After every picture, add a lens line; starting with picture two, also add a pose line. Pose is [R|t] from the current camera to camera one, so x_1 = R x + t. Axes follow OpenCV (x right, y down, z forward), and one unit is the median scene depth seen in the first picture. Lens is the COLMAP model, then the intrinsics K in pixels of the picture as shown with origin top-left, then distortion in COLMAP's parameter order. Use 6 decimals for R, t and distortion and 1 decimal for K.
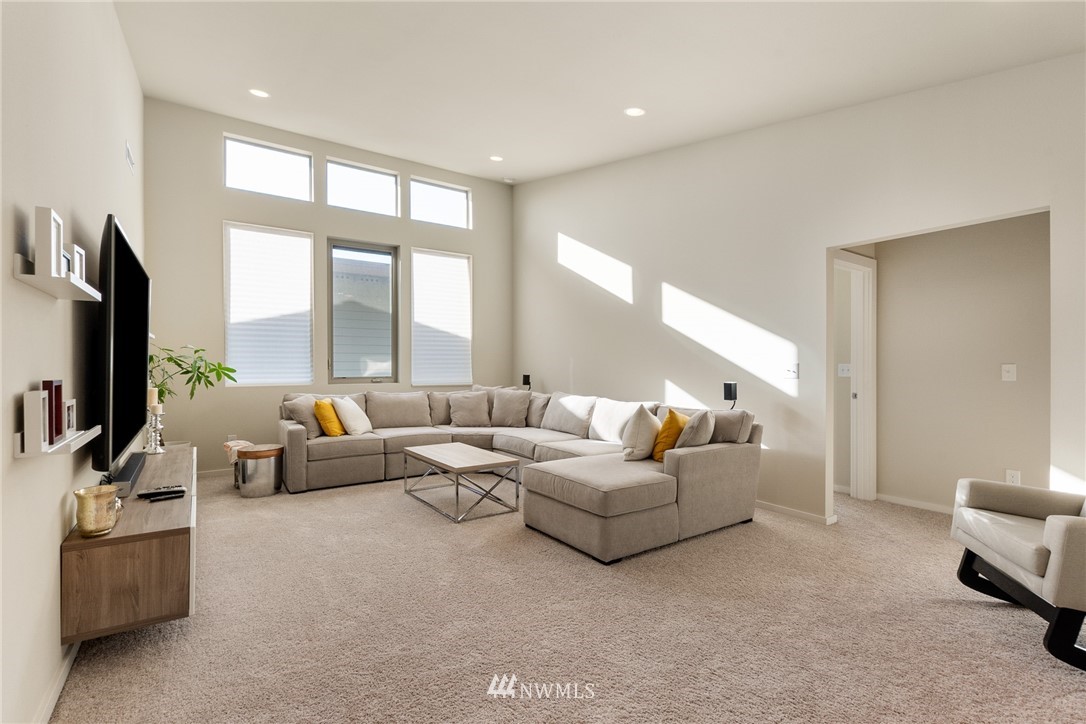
lens RADIAL K [[489.8, 0, 543.0], [0, 489.8, 362.0], [0, 0, 1]] dist [0.001261, 0.000033]
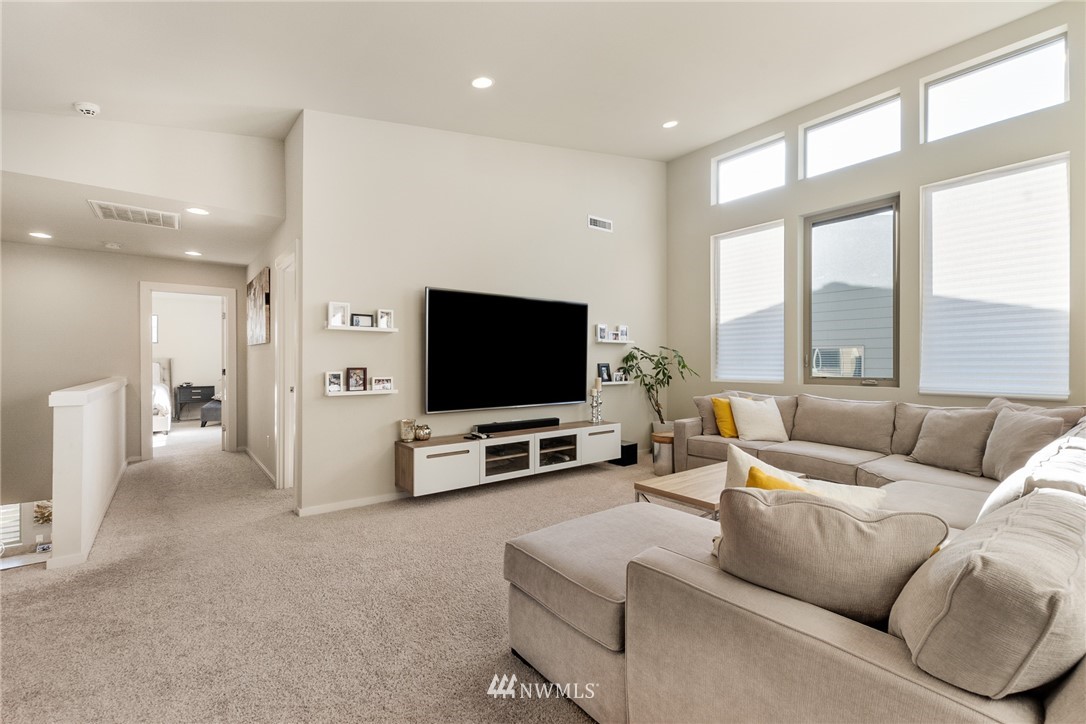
lens RADIAL K [[475.7, 0, 543.0], [0, 475.7, 362.0], [0, 0, 1]] dist [-0.003009, -0.000478]
pose [[0.037651, -0.000838, -0.999291, 0.396399], [0.007484, 0.999972, -0.000556, 0.002636], [0.999263, -0.007458, 0.037657, 0.502240]]
